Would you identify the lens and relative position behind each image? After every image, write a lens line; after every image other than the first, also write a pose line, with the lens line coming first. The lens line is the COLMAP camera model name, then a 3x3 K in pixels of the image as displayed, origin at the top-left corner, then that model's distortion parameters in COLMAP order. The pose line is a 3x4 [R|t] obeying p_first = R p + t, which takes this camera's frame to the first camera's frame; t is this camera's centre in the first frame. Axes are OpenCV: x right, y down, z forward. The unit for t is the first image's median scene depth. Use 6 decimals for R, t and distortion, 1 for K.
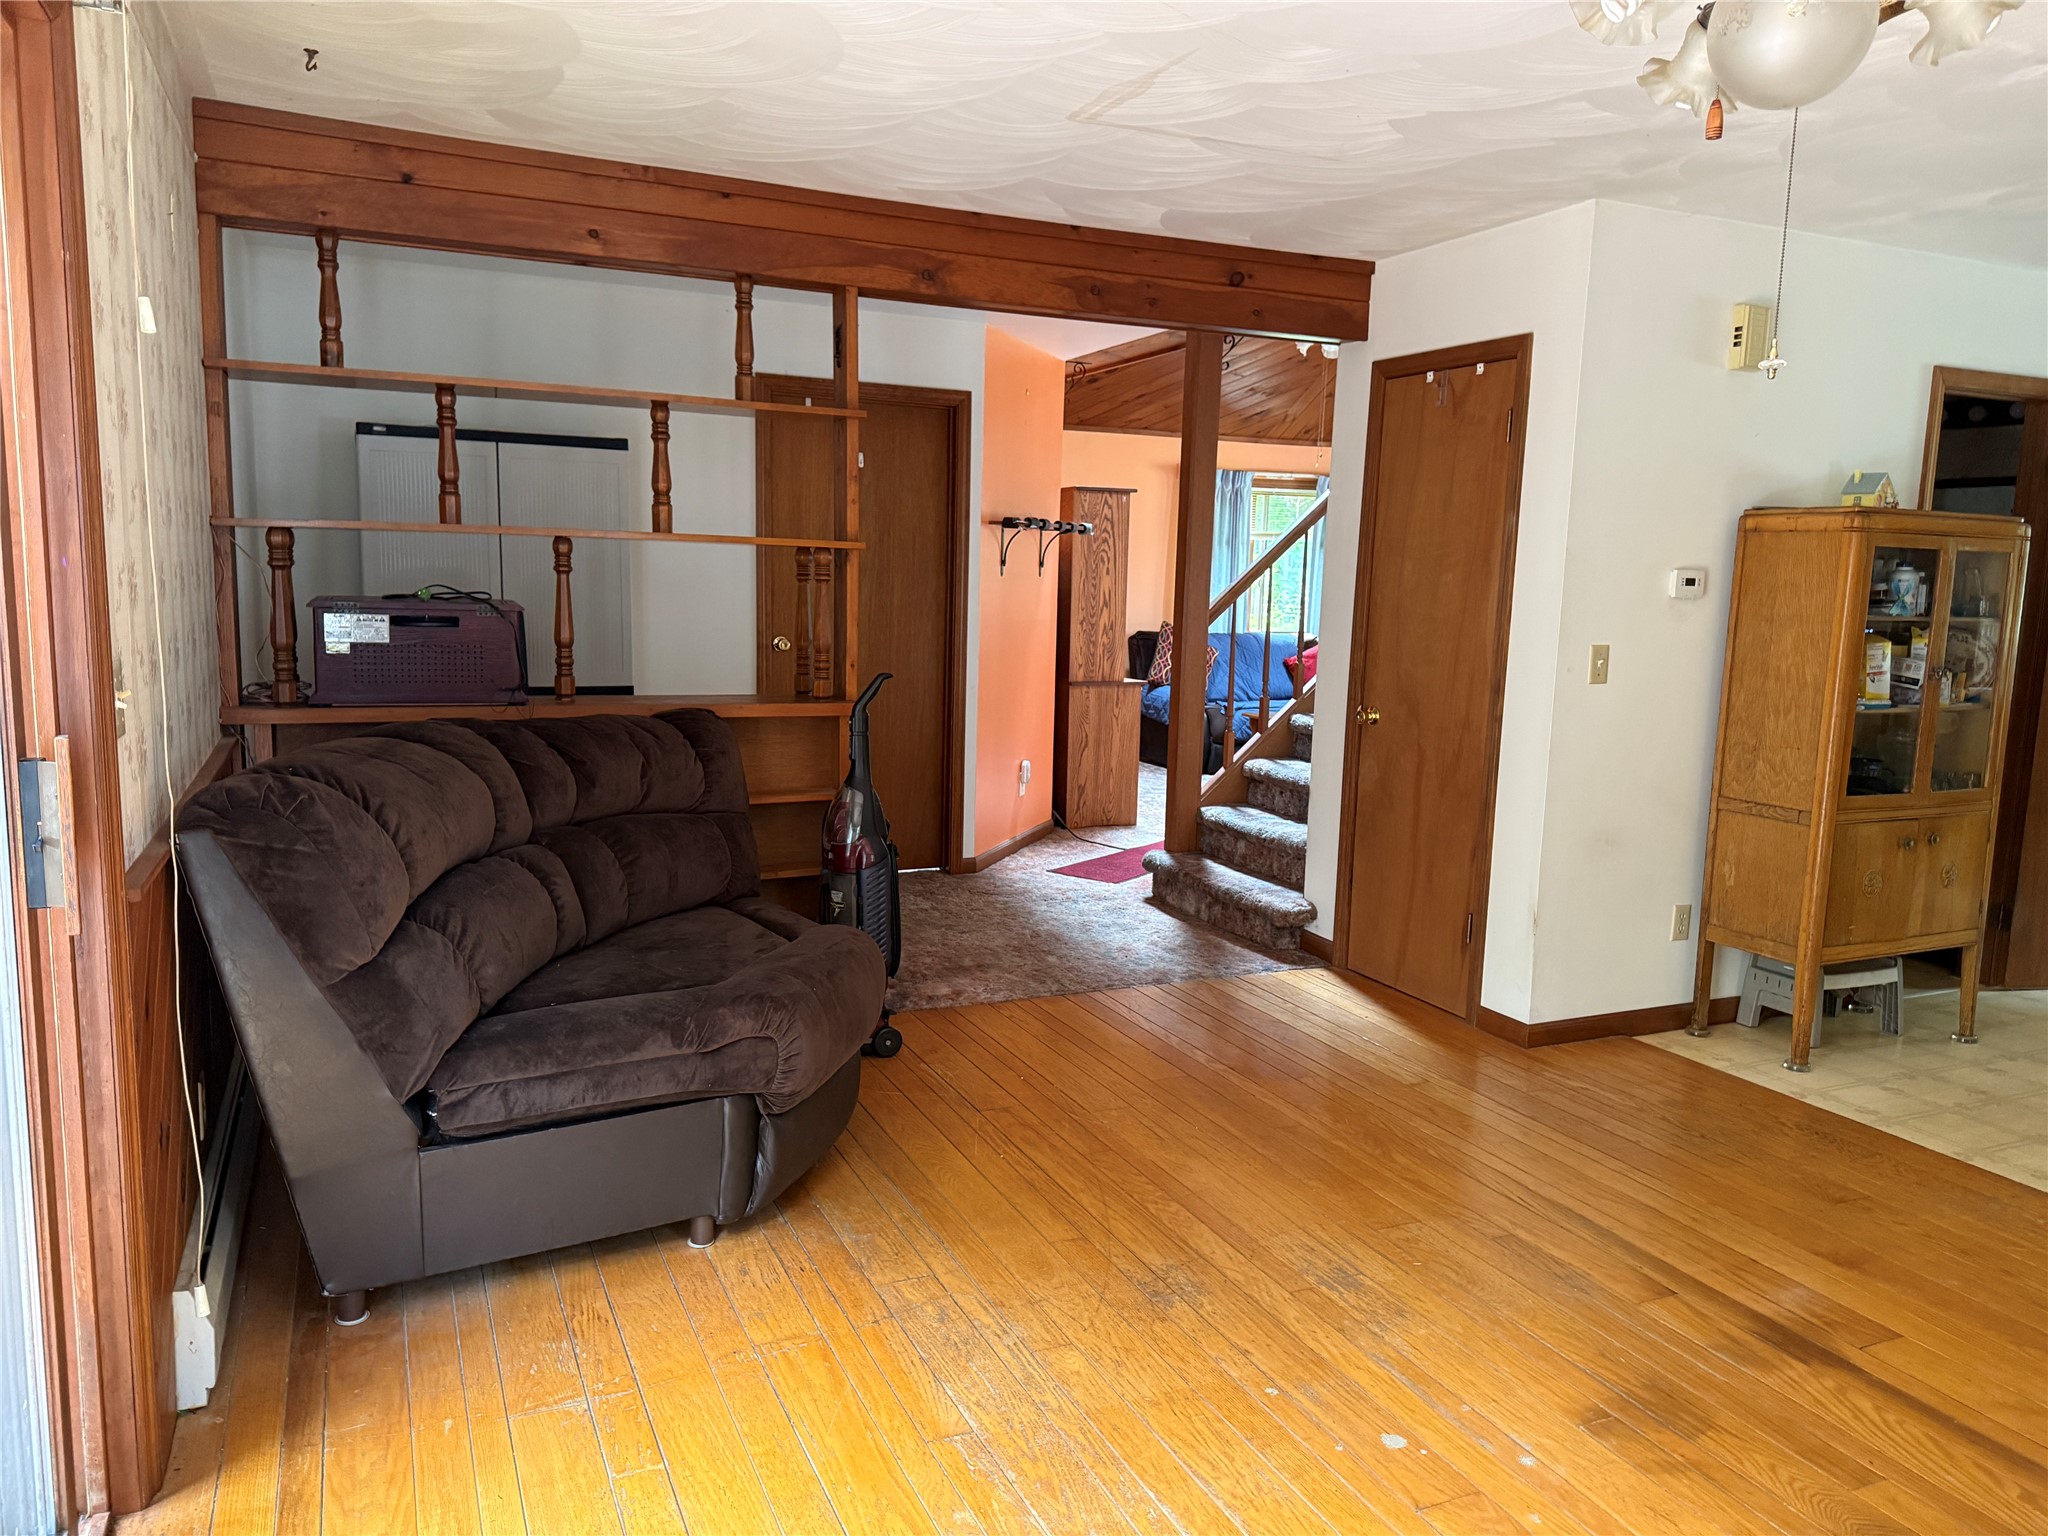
lens RADIAL K [[1434.1, 0, 1073.2], [0, 1434.1, 768.2], [0, 0, 1]] dist [0.062967, -0.073041]
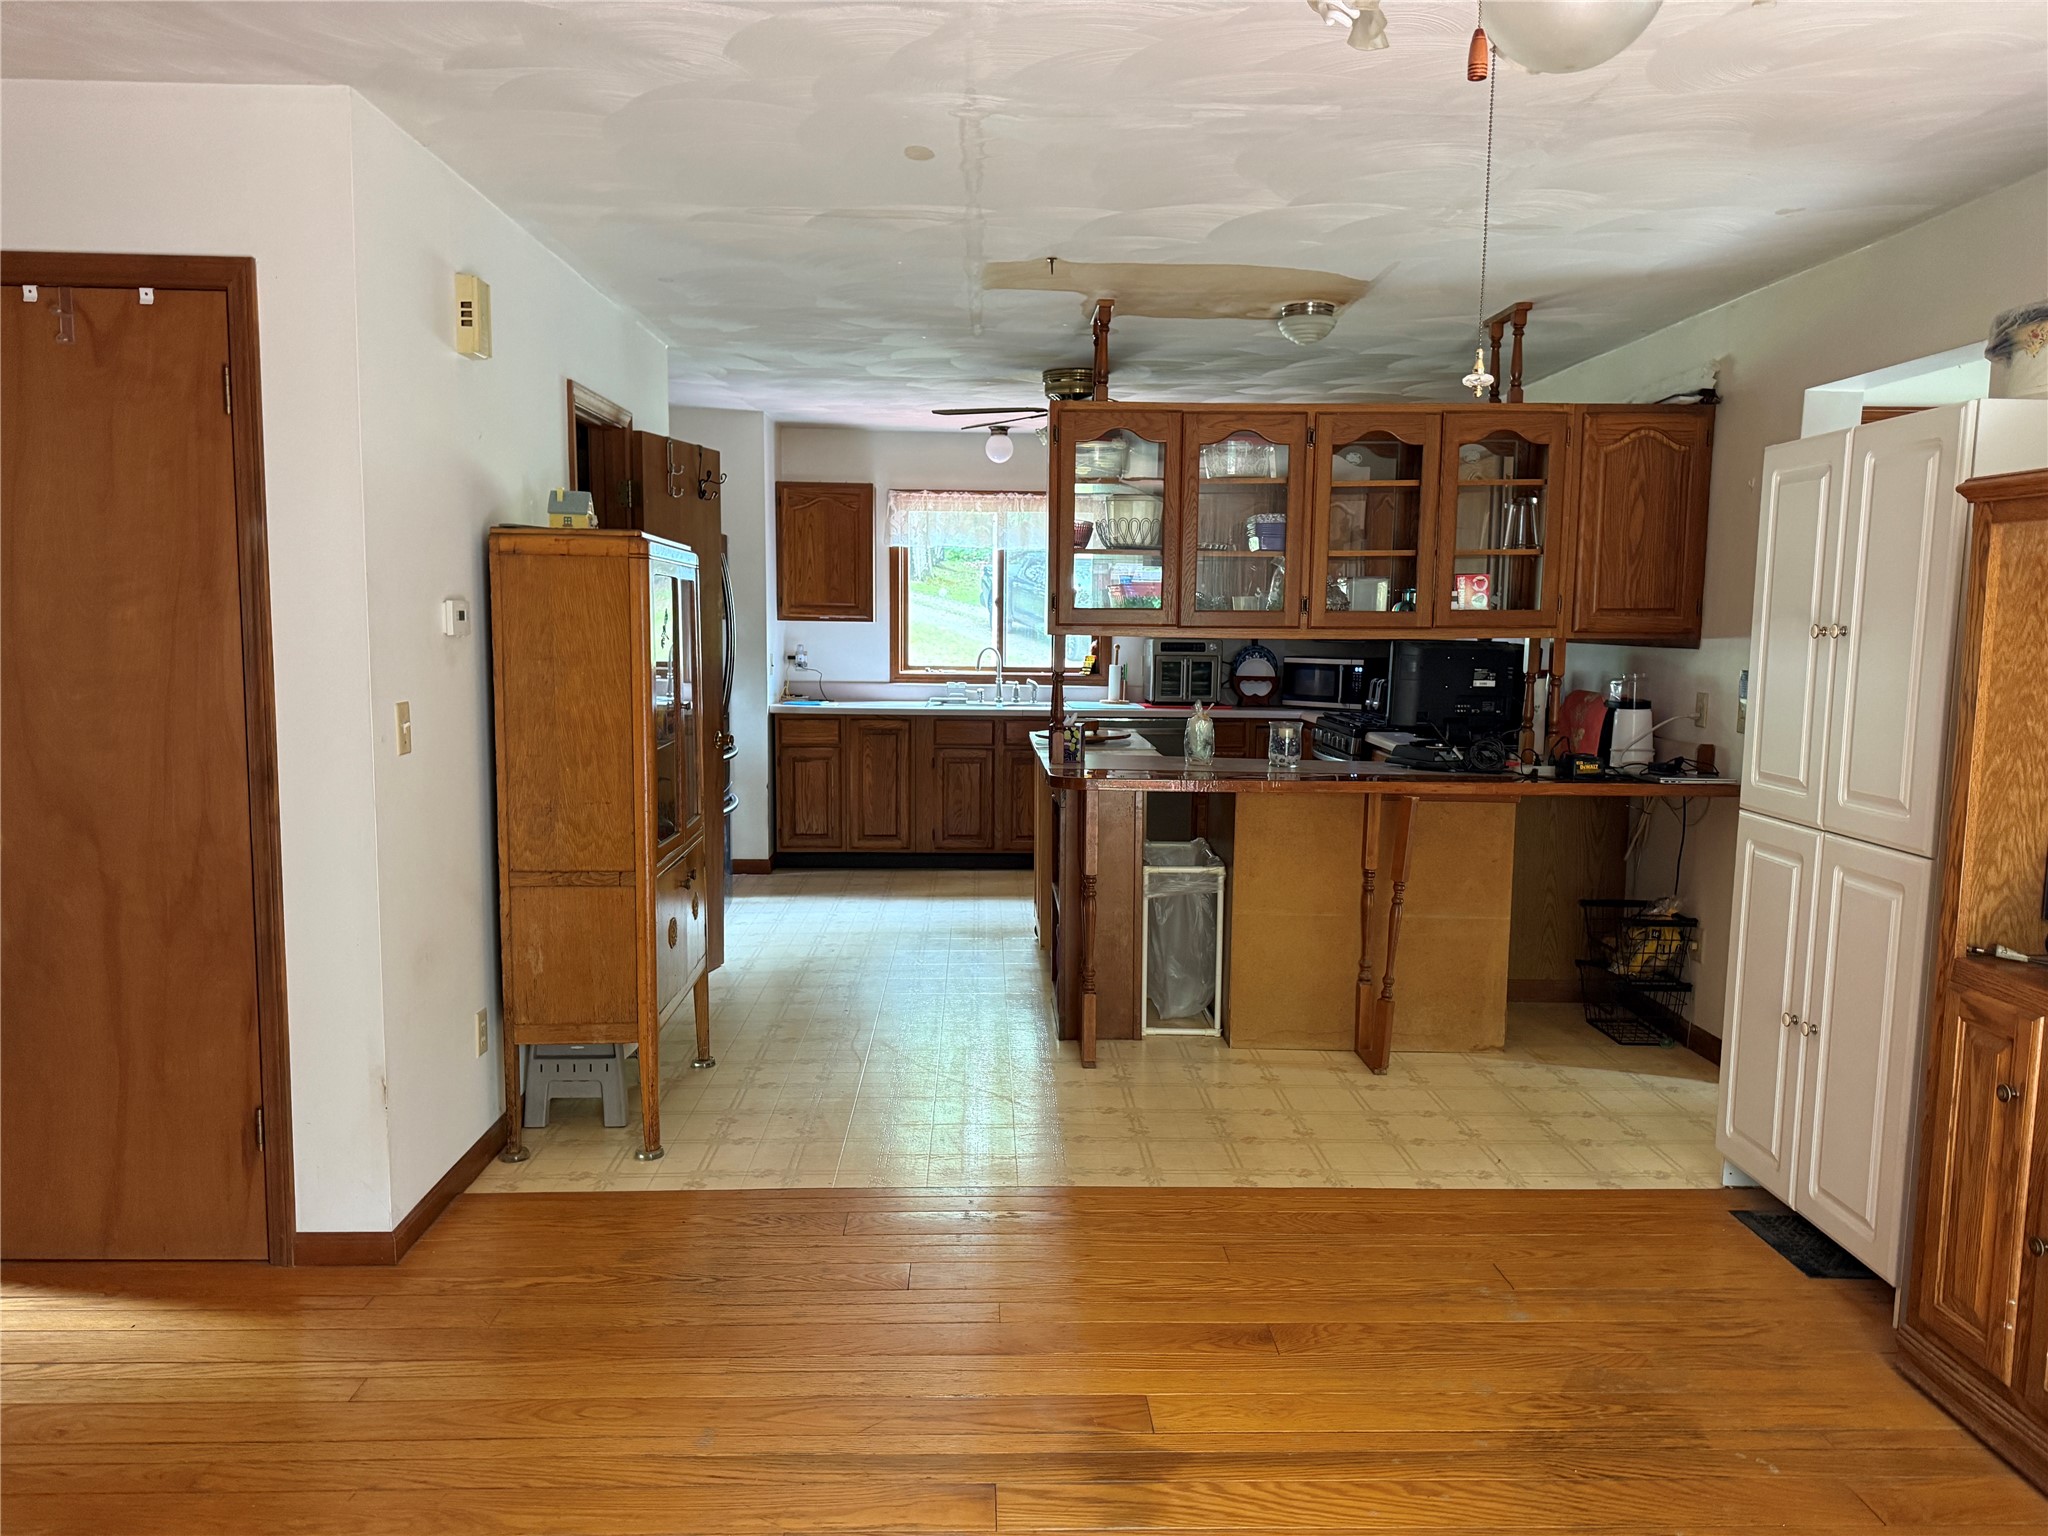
lens RADIAL K [[1434.1, 0, 1036.8], [0, 1434.1, 775.0], [0, 0, 1]] dist [0.062967, -0.073041]
pose [[0.418335, -0.122602, 0.899980, -0.173267], [0.122847, 0.989381, 0.077678, -0.064626], [-0.899947, 0.078064, 0.428954, 0.379703]]
